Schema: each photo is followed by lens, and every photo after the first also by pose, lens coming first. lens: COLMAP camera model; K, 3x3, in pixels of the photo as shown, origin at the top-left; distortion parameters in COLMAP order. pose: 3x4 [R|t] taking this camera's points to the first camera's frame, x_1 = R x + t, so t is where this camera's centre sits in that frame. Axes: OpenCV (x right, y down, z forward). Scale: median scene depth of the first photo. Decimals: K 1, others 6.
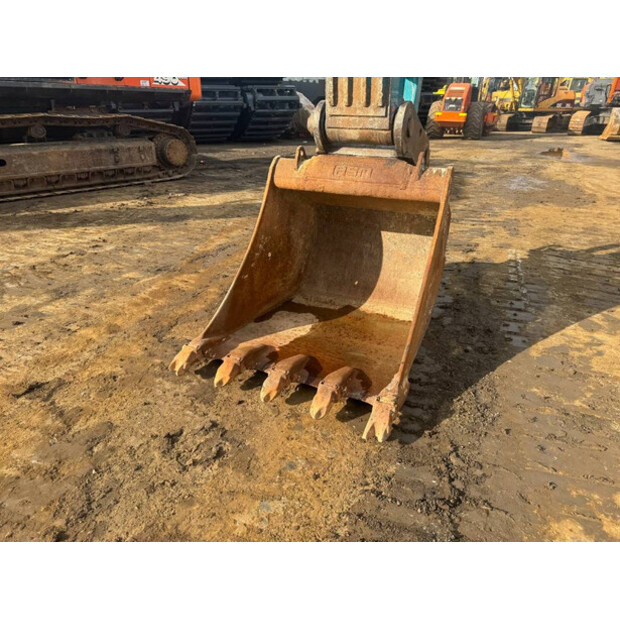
lens RADIAL K [[437.3, 0, 310.4], [0, 437.3, 296.4], [0, 0, 1]] dist [0.047681, -0.054423]
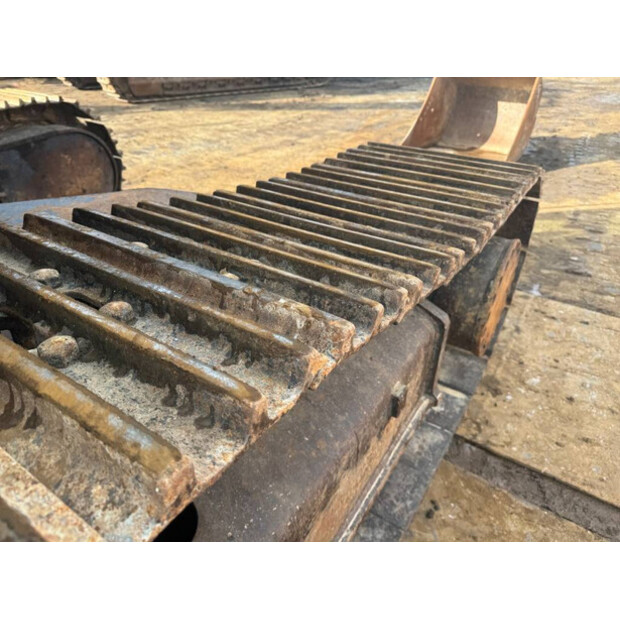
lens RADIAL K [[437.3, 0, 310.4], [0, 437.3, 296.4], [0, 0, 1]] dist [0.047681, -0.054423]
pose [[0.985747, 0.091083, -0.141446, -0.227295], [-0.070447, 0.986979, 0.144604, 0.372341], [0.152775, -0.132578, 0.979328, -0.817199]]
